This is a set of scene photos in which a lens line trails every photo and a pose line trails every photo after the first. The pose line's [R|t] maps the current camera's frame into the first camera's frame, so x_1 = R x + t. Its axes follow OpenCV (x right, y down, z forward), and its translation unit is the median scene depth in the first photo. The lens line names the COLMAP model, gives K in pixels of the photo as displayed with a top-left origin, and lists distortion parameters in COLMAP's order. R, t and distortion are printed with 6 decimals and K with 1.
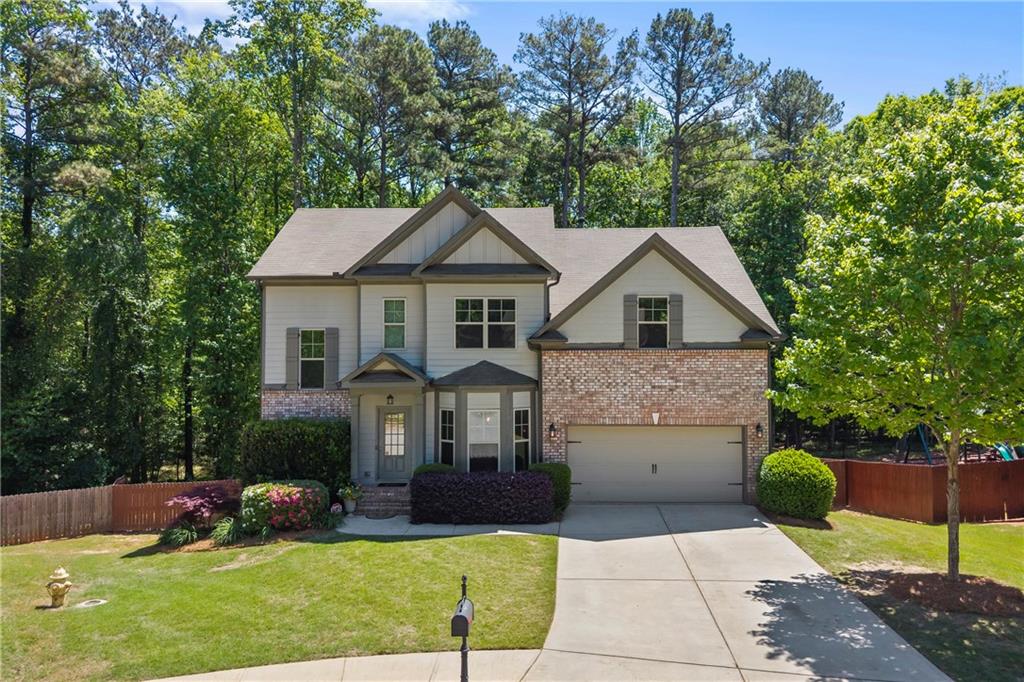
lens RADIAL K [[683.6, 0, 518.0], [0, 683.6, 332.7], [0, 0, 1]] dist [0.008370, -0.008252]
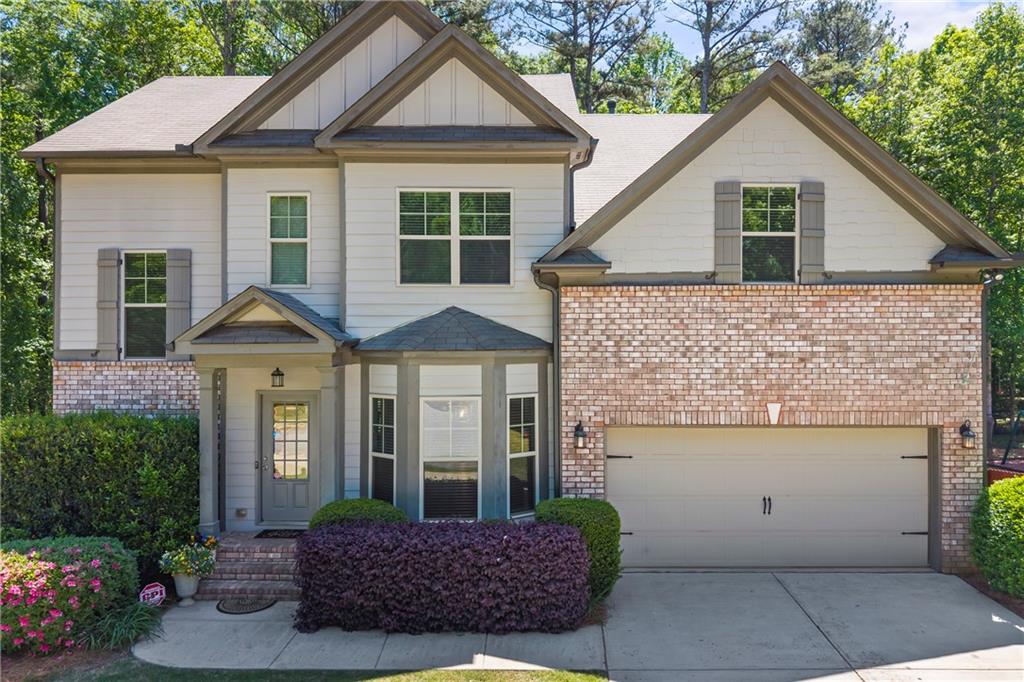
lens RADIAL K [[683.6, 0, 514.6], [0, 683.6, 341.3], [0, 0, 1]] dist [0.008370, -0.008252]
pose [[0.999968, 0.001622, 0.007877, -0.004699], [-0.001883, 0.999443, 0.033306, 0.051200], [-0.007818, -0.033320, 0.999414, 0.464797]]
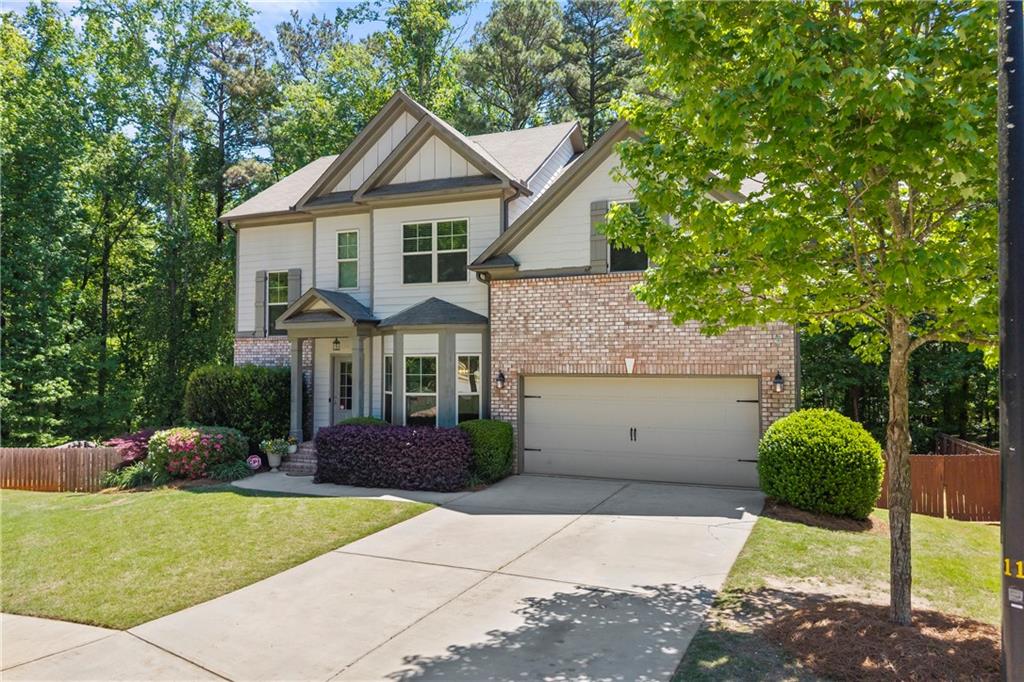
lens RADIAL K [[683.6, 0, 519.0], [0, 683.6, 341.0], [0, 0, 1]] dist [0.008370, -0.008252]
pose [[0.935470, -0.010050, -0.353264, 0.345555], [0.012835, 0.999902, 0.005544, 0.092108], [0.353173, -0.009720, 0.935507, 0.266480]]
